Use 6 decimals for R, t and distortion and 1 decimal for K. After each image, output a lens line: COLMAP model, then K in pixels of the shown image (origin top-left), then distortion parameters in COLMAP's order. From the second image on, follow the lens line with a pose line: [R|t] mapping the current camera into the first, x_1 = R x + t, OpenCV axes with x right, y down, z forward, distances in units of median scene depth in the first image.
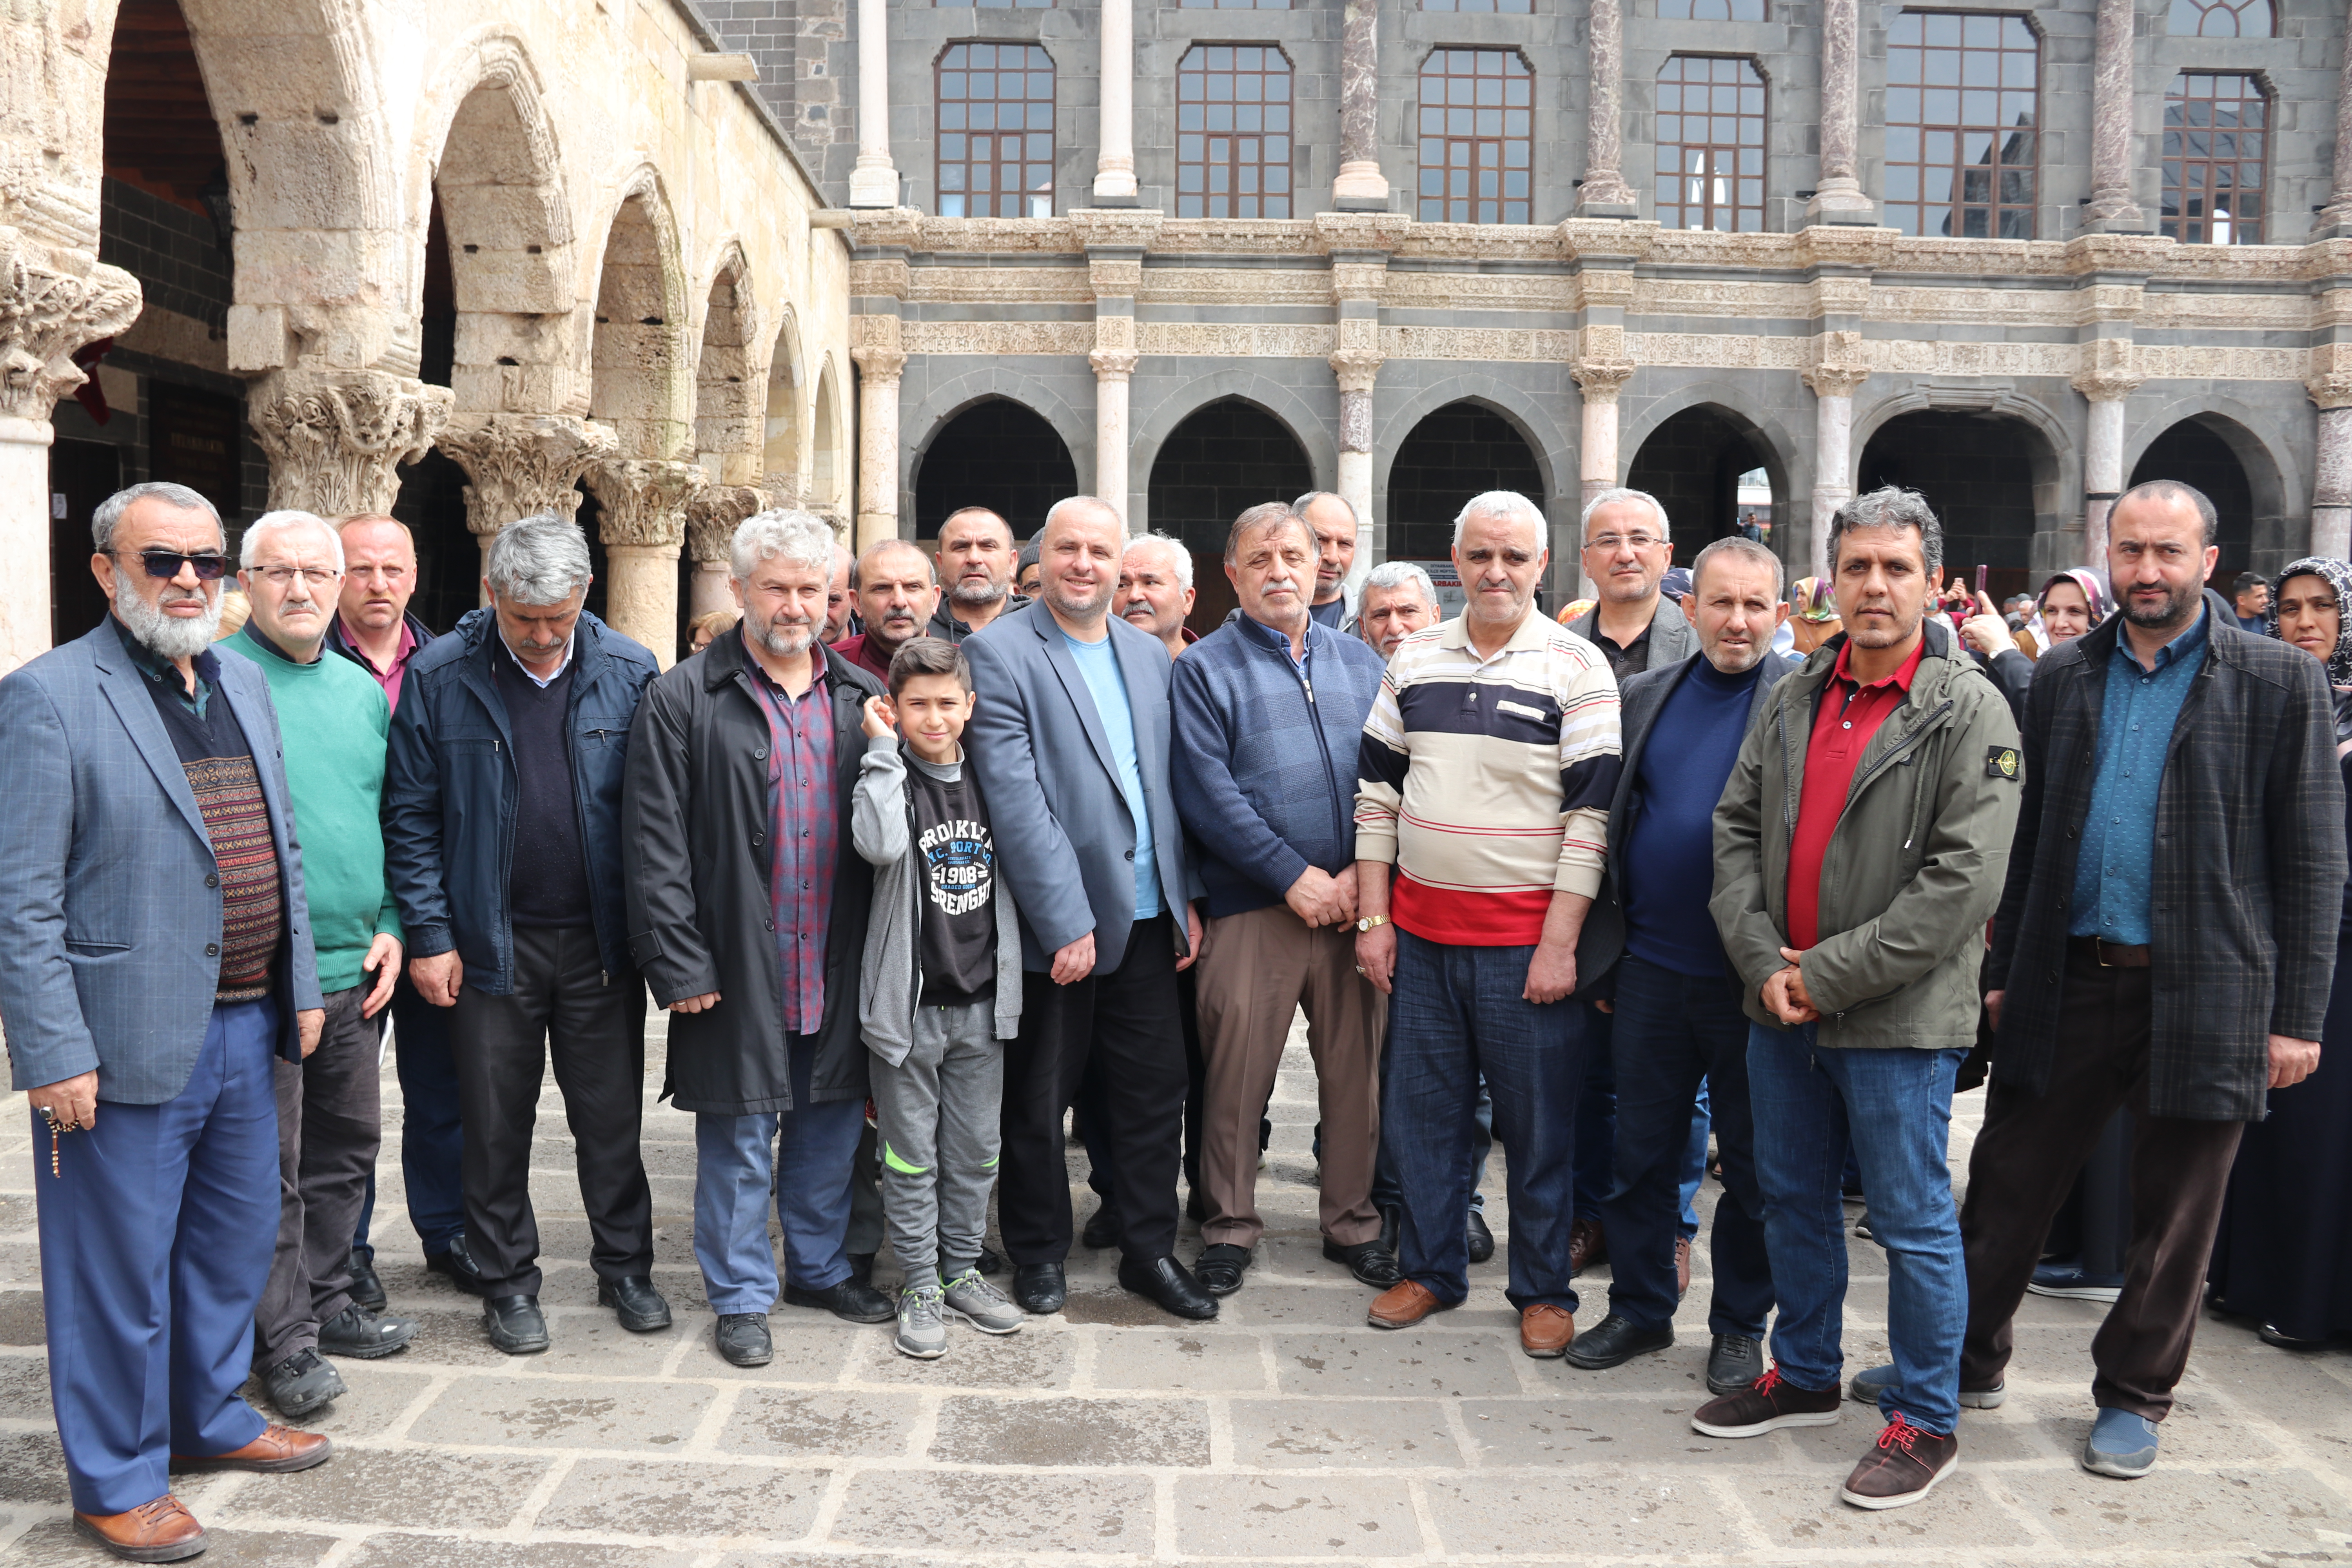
lens RADIAL K [[1923.2, 0, 1120.9], [0, 1923.2, 840.6], [0, 0, 1]] dist [-0.181918, 0.127251]
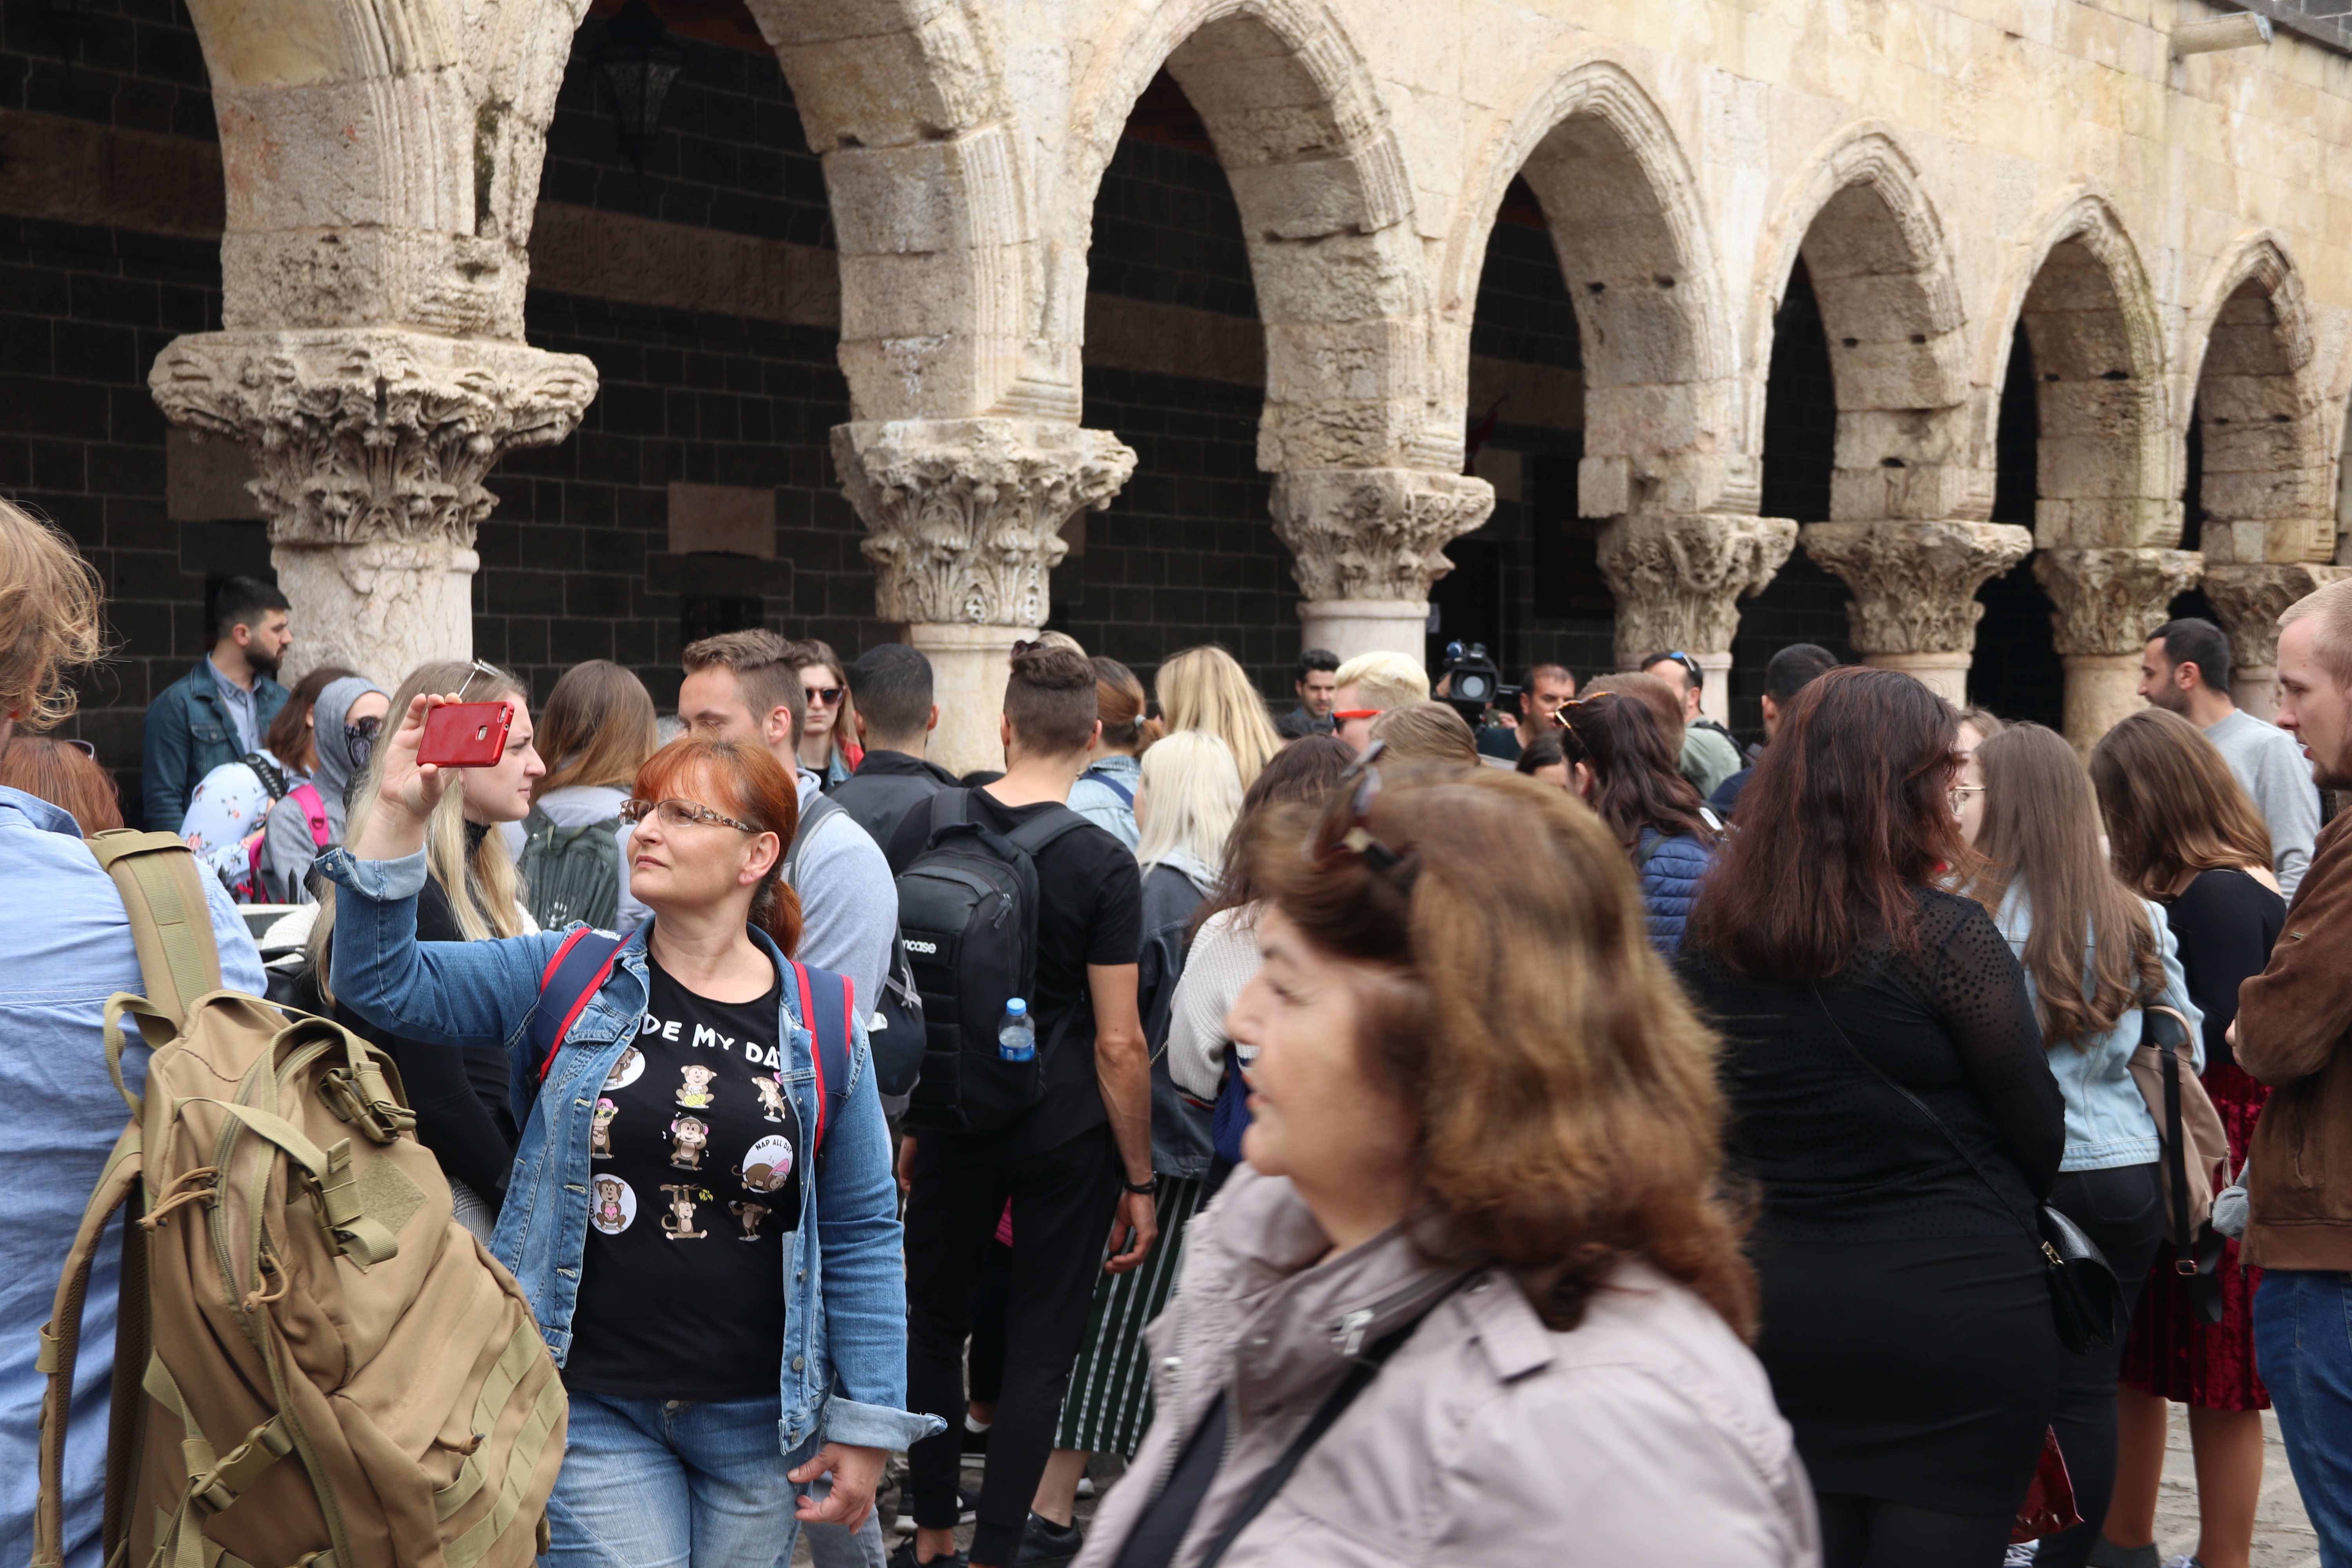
lens RADIAL K [[3746.9, 0, 1265.2], [0, 3746.9, 891.3], [0, 0, 1]] dist [0.237822, 0.000000]
pose [[0.844071, -0.001224, -0.536231, 0.538621], [-0.042491, 0.996700, -0.069160, 0.121877], [0.534546, 0.081161, 0.841233, -0.930419]]
